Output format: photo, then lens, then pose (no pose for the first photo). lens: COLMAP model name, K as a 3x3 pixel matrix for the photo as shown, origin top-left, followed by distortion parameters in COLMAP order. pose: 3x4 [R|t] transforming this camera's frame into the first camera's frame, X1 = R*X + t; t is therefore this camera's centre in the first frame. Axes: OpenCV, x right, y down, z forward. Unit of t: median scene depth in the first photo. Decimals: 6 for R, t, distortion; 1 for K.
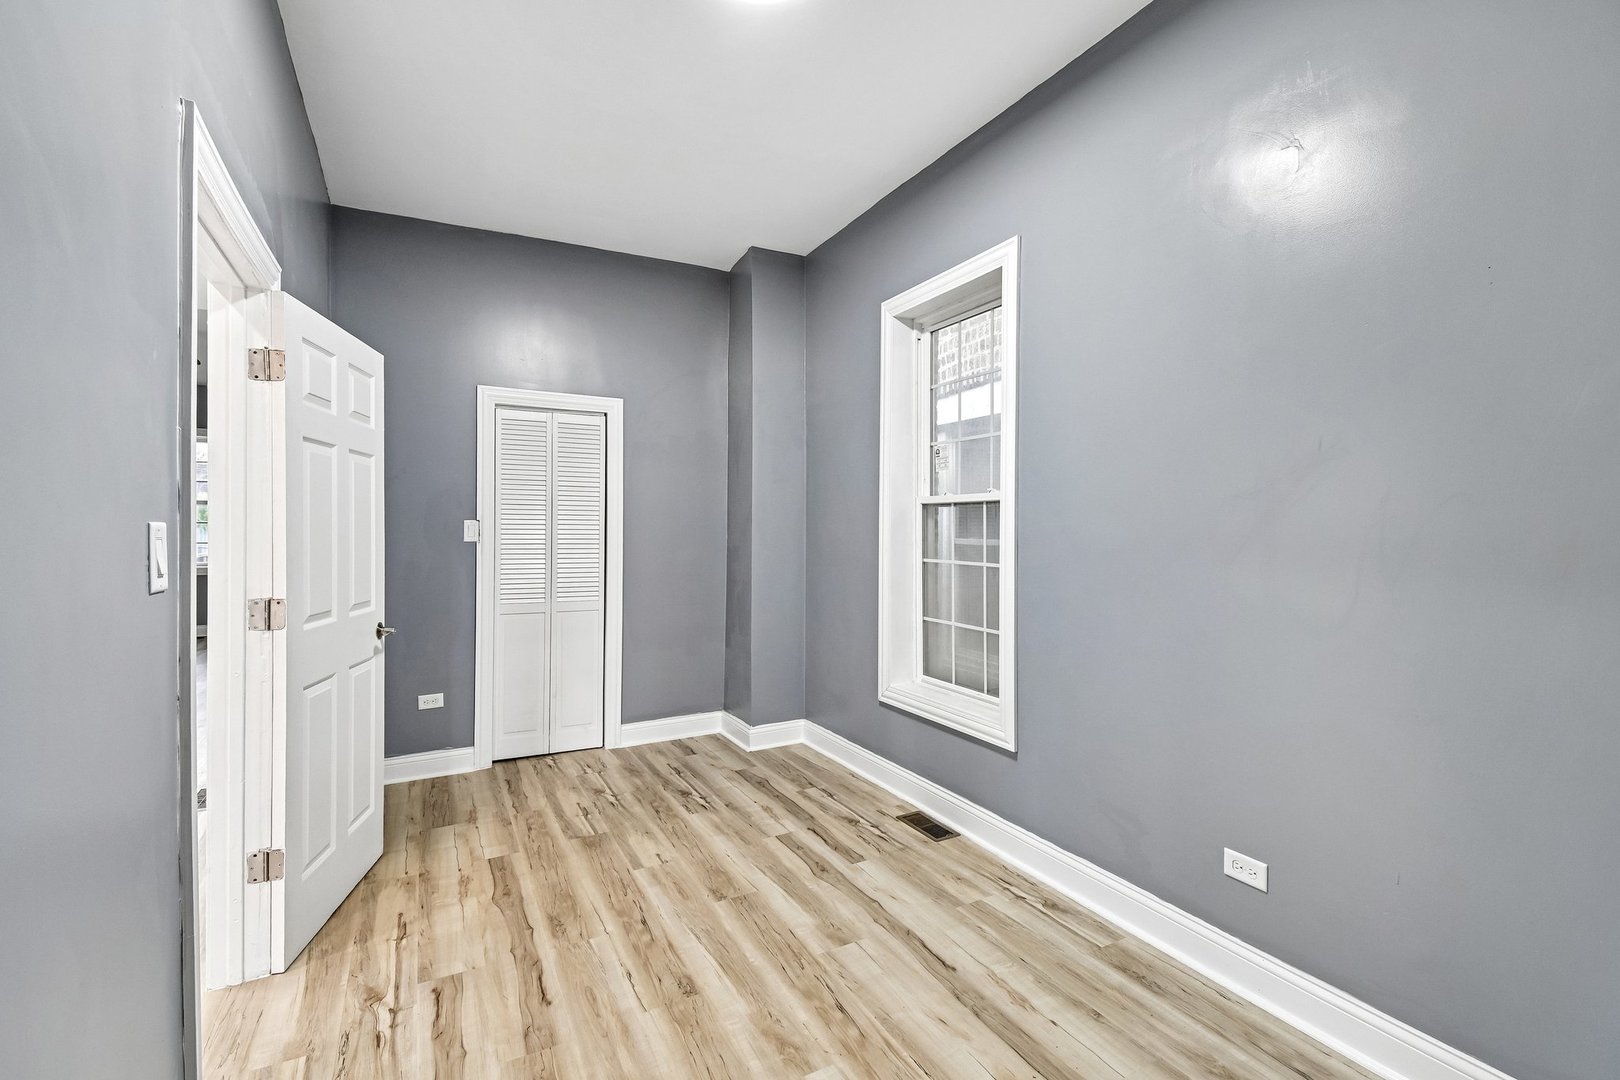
lens RADIAL K [[734.1, 0, 800.4], [0, 734.1, 531.1], [0, 0, 1]] dist [0.022666, -0.014997]
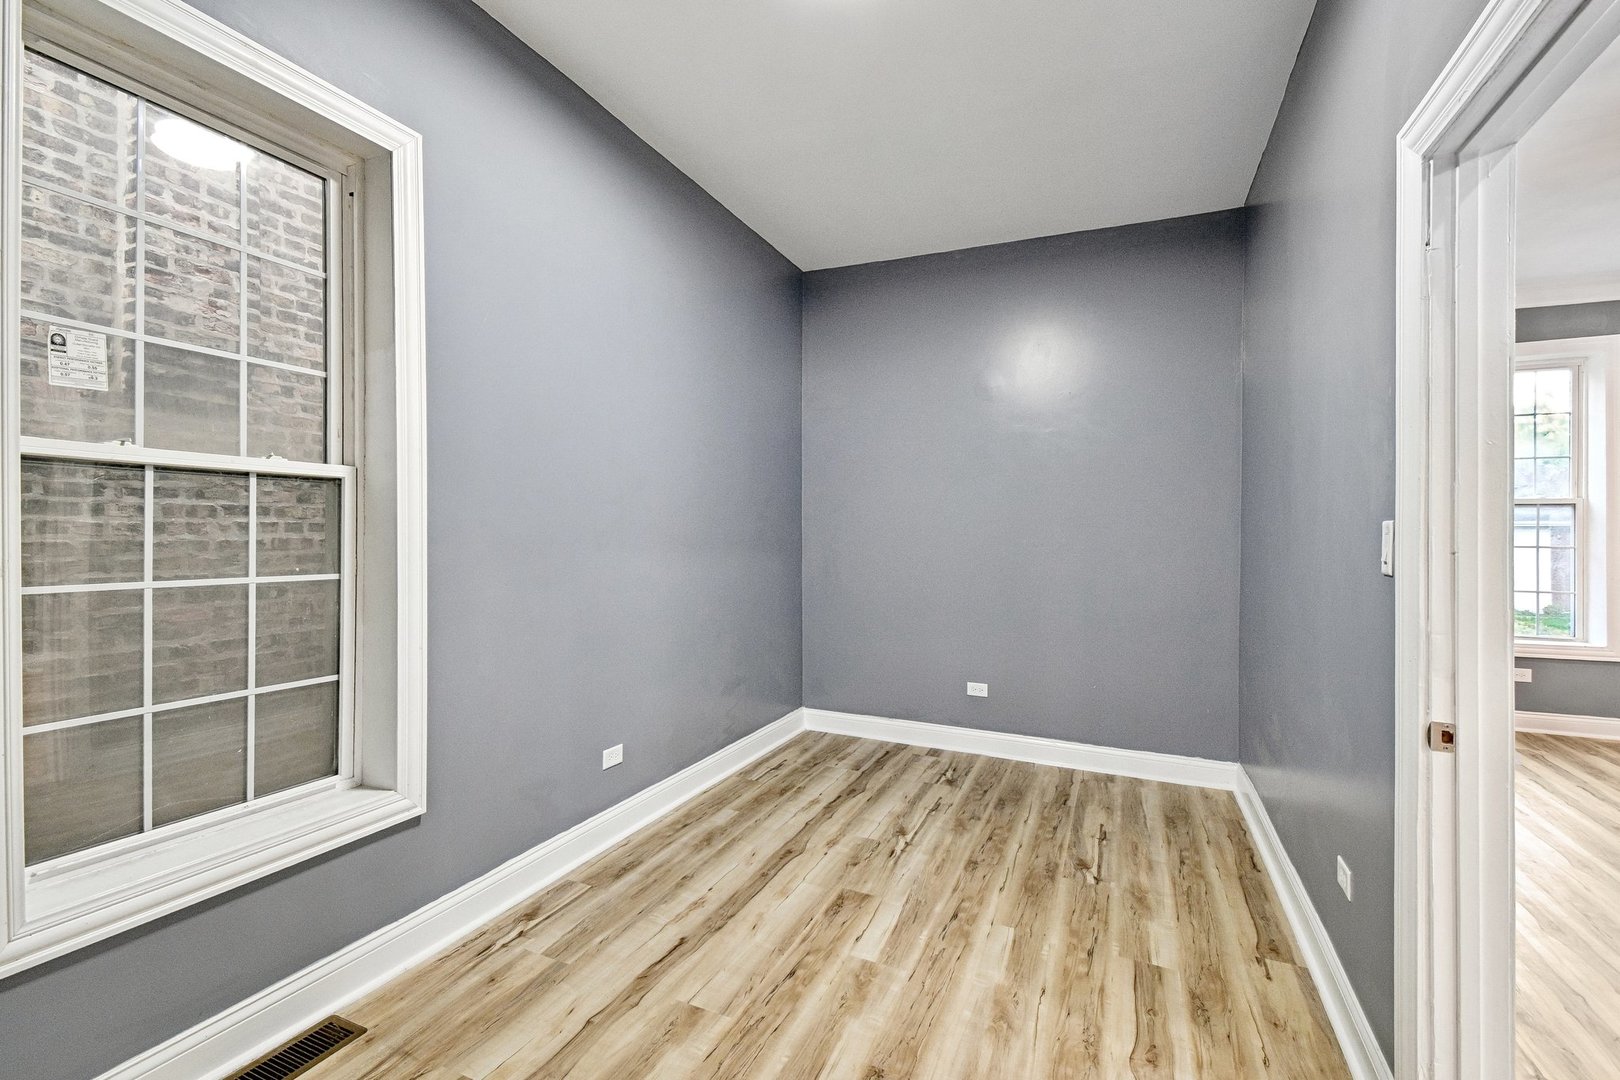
lens RADIAL K [[734.1, 0, 795.9], [0, 734.1, 538.1], [0, 0, 1]] dist [0.022666, -0.014997]
pose [[-0.625976, -0.011803, 0.779753, -0.672510], [-0.002676, 0.999912, 0.012988, 0.004037], [-0.779838, 0.006044, -0.625952, 1.446456]]
